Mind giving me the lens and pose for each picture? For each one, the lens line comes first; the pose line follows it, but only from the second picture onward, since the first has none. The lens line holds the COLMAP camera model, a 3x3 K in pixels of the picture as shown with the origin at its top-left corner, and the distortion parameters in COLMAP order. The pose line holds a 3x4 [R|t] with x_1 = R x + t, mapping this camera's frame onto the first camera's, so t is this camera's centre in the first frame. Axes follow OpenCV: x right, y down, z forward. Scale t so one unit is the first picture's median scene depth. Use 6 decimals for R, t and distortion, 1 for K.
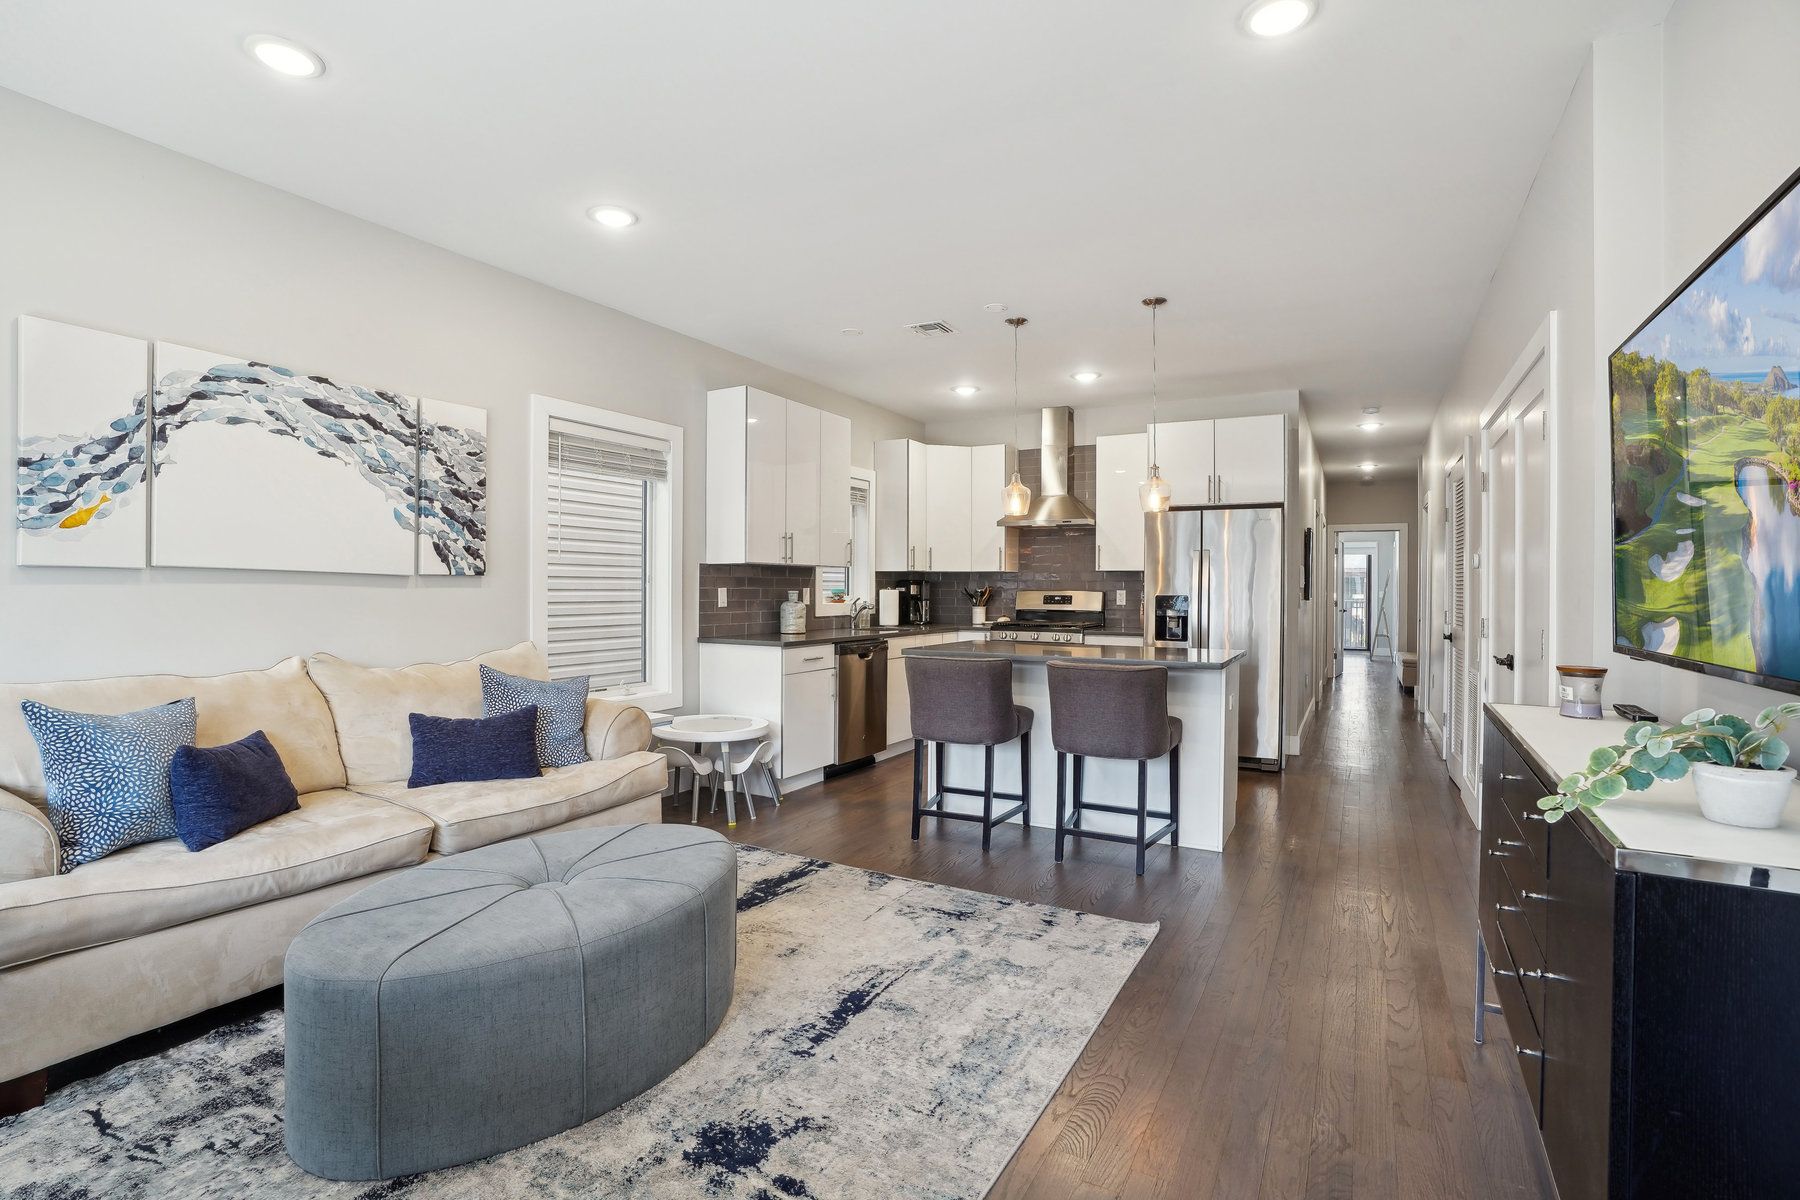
lens RADIAL K [[845.8, 0, 887.3], [0, 845.8, 593.3], [0, 0, 1]] dist [-0.067550, 0.027596]
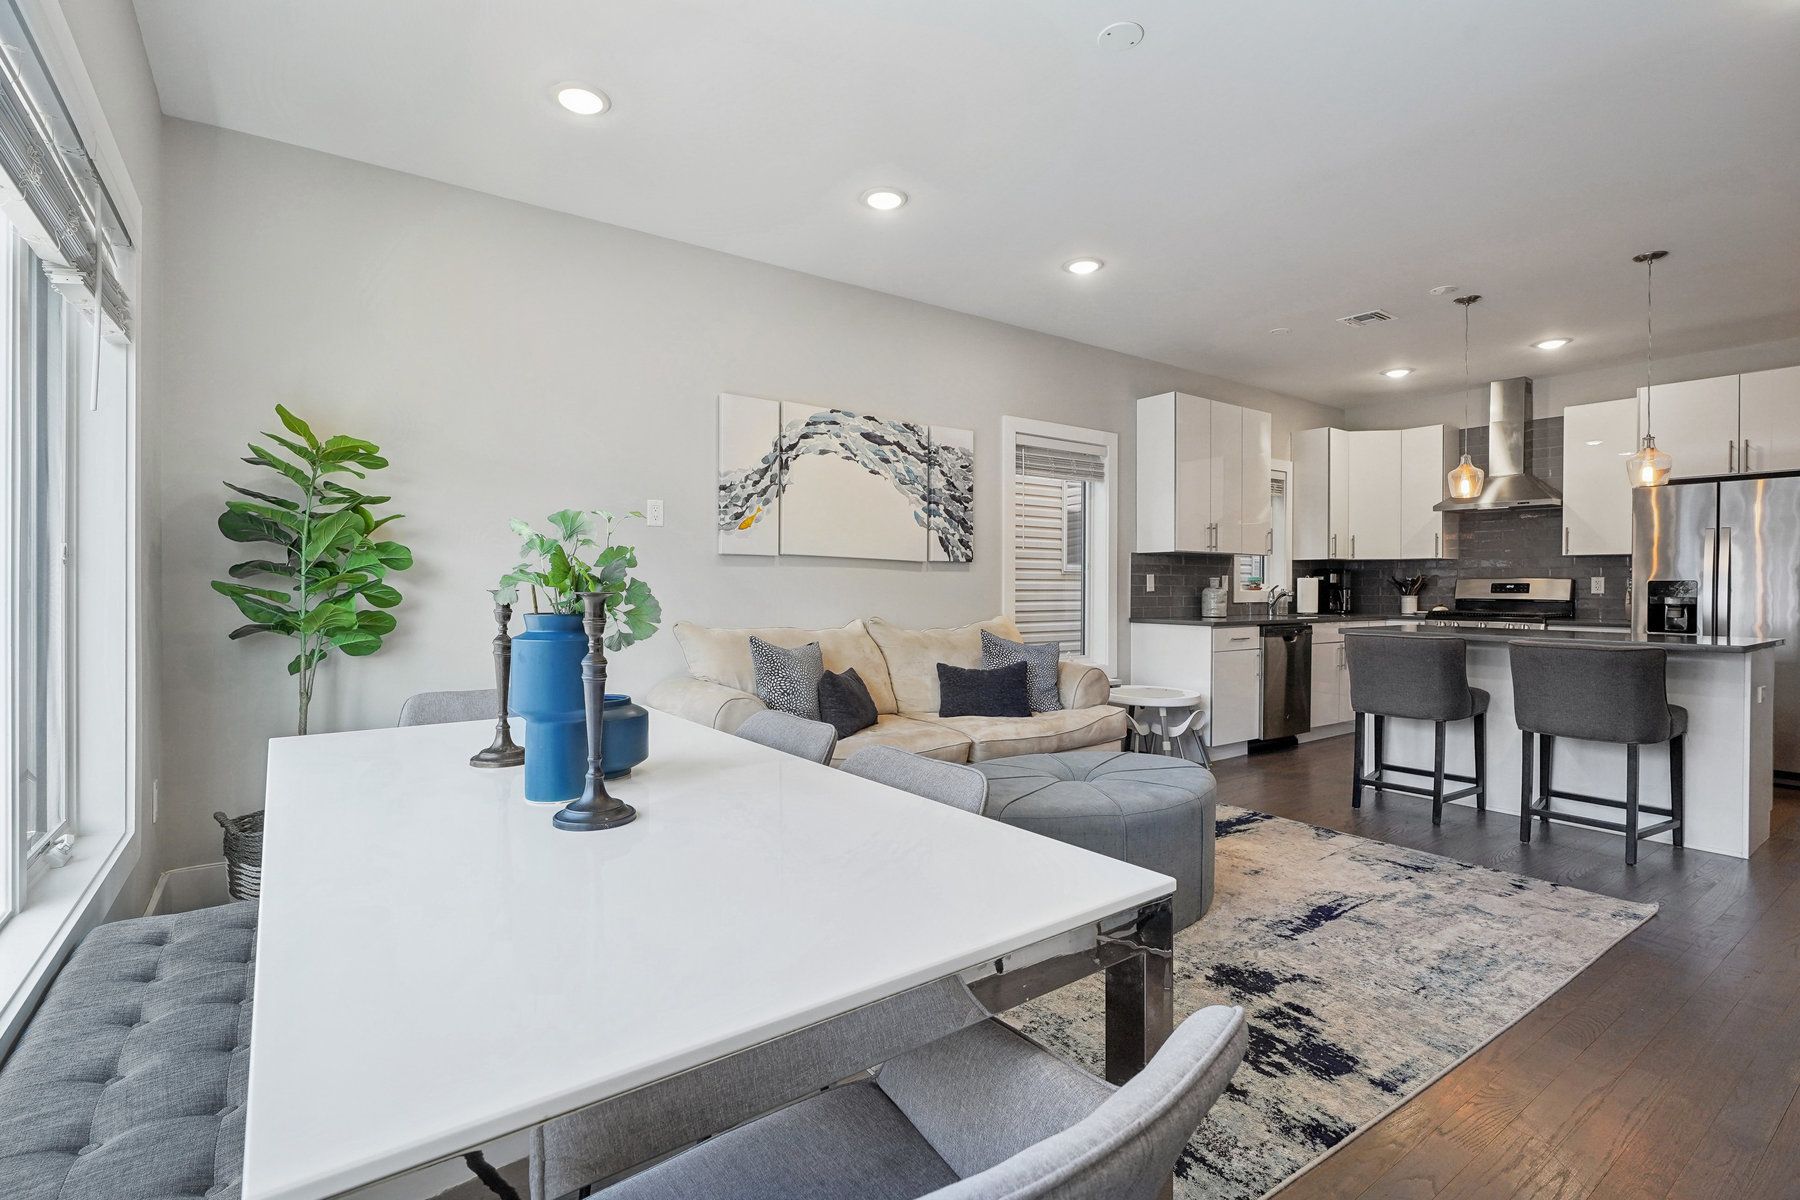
lens RADIAL K [[835.4, 0, 891.5], [0, 835.4, 591.0], [0, 0, 1]] dist [-0.001287, 0.001812]
pose [[0.910916, 0.001117, -0.412591, -0.068757], [-0.001818, 0.999997, -0.001307, 0.024099], [0.412588, 0.001940, 0.910916, -0.205852]]
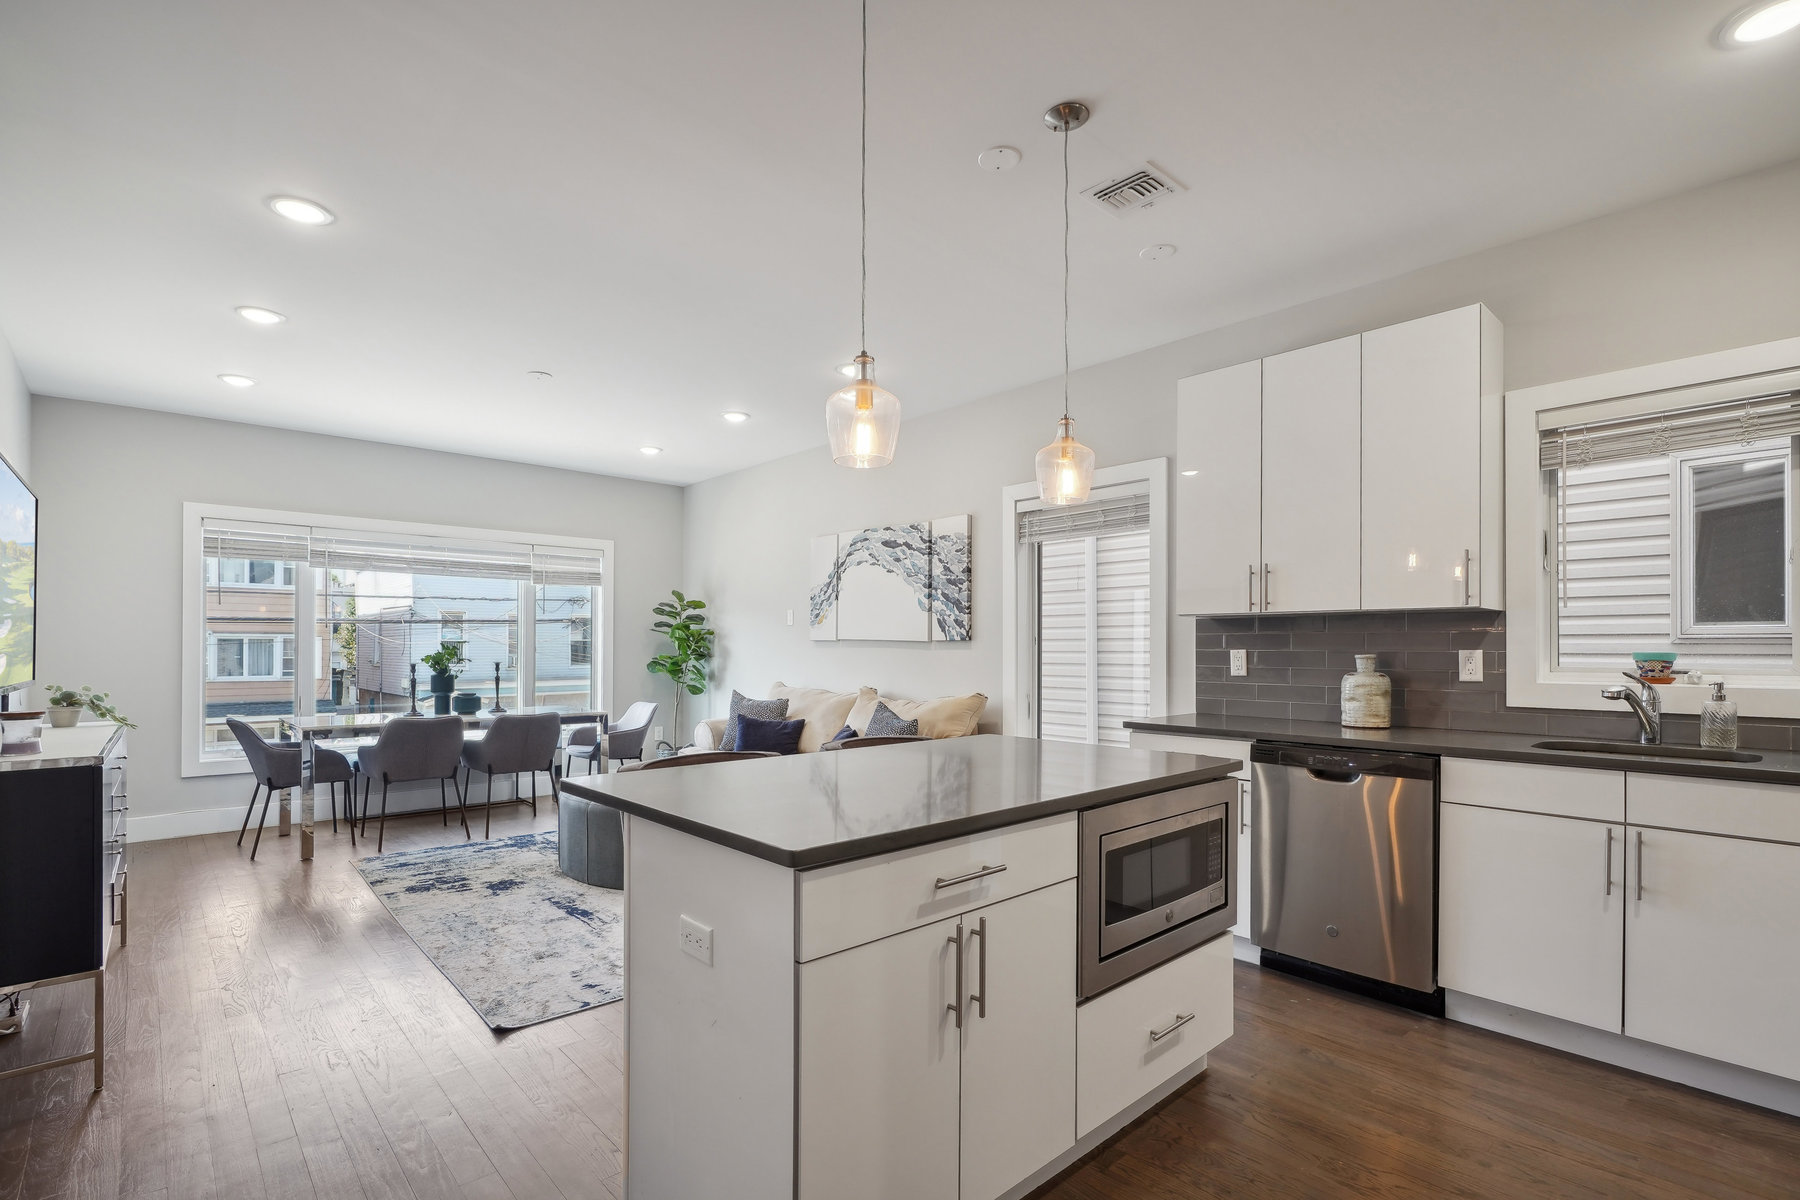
lens RADIAL K [[840.1, 0, 893.3], [0, 840.1, 645.4], [0, 0, 1]] dist [-0.005639, -0.000221]
pose [[-0.313187, -0.007593, -0.949661, 0.798755], [-0.008257, 0.999952, -0.005272, -0.005322], [0.949656, 0.006190, -0.313234, 1.281716]]
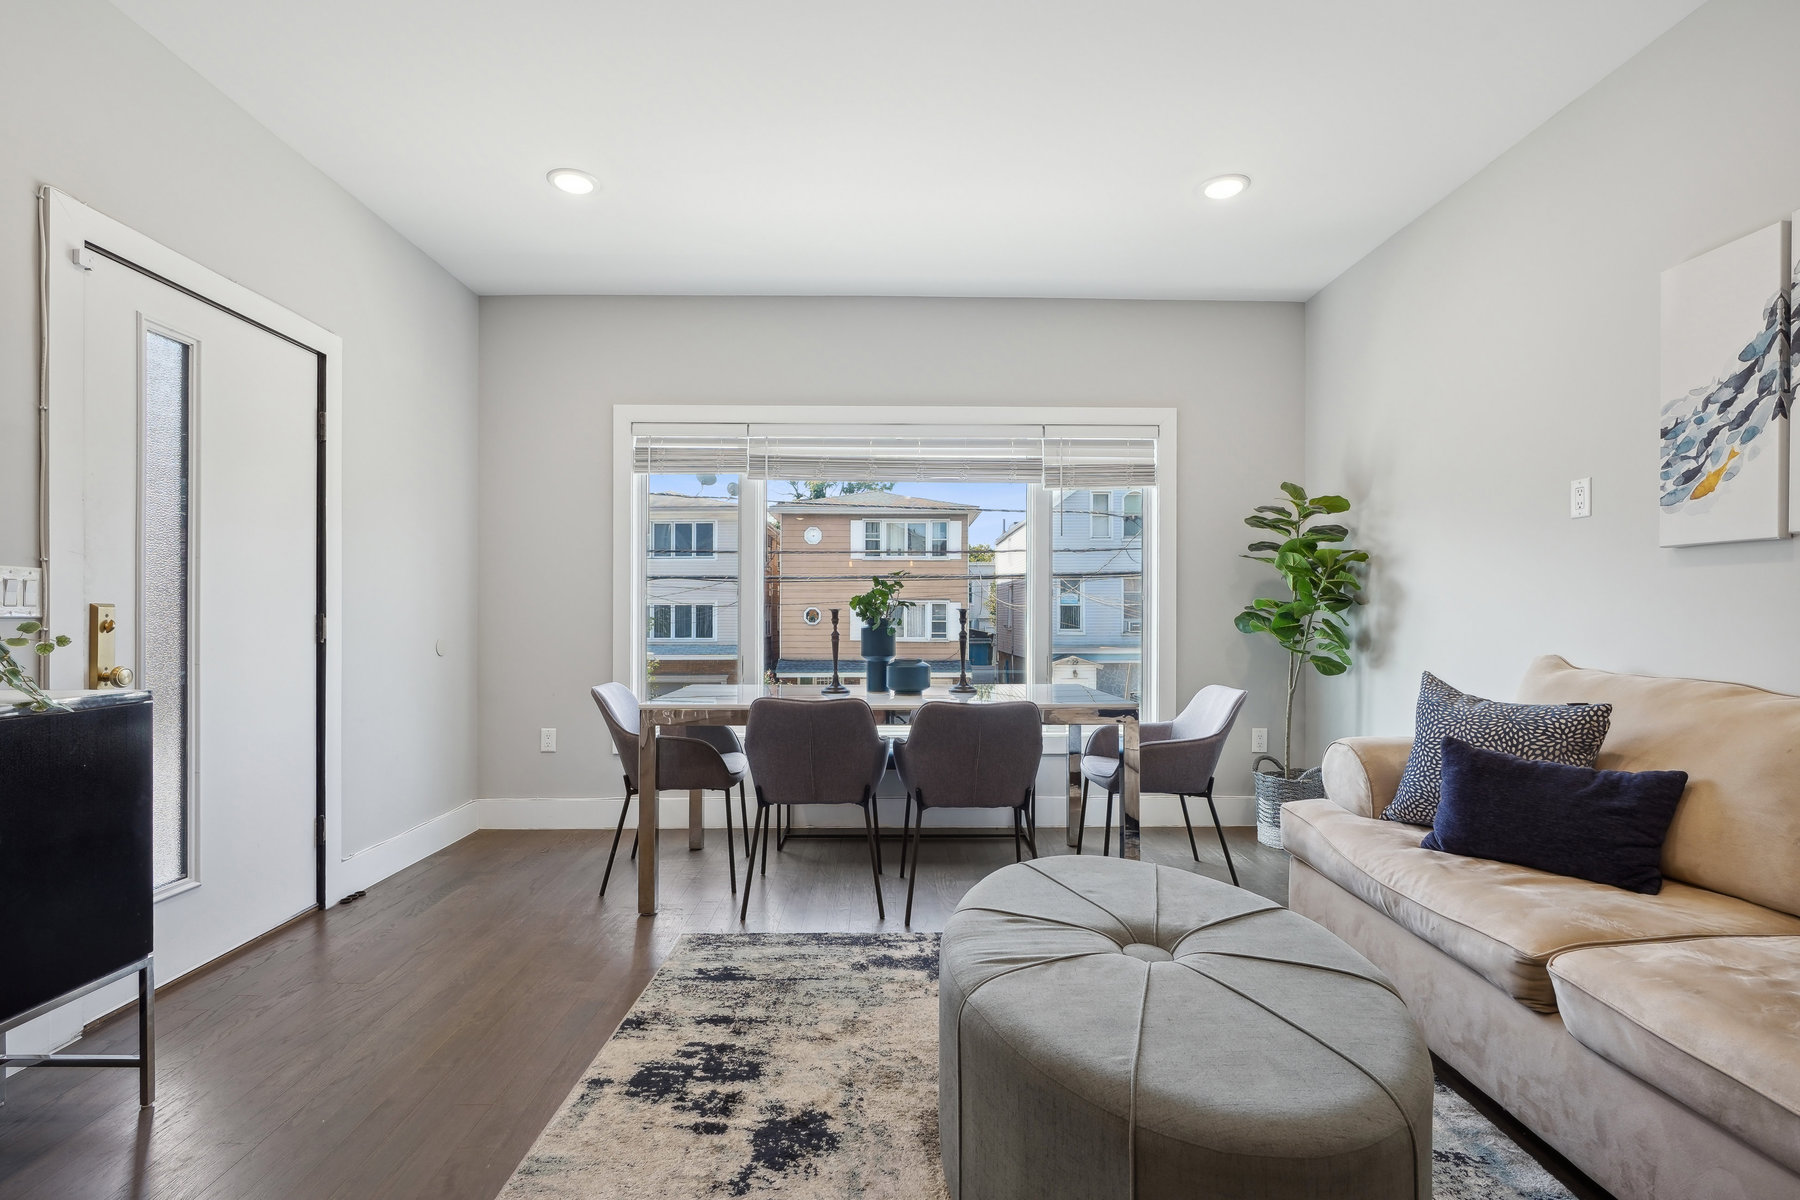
lens RADIAL K [[839.0, 0, 896.7], [0, 839.0, 611.4], [0, 0, 1]] dist [-0.002977, 0.000330]
pose [[-0.860899, -0.007735, -0.508717, 0.093873], [-0.007588, 0.999968, -0.002363, 0.029236], [0.508720, 0.001826, -0.860930, 0.864354]]
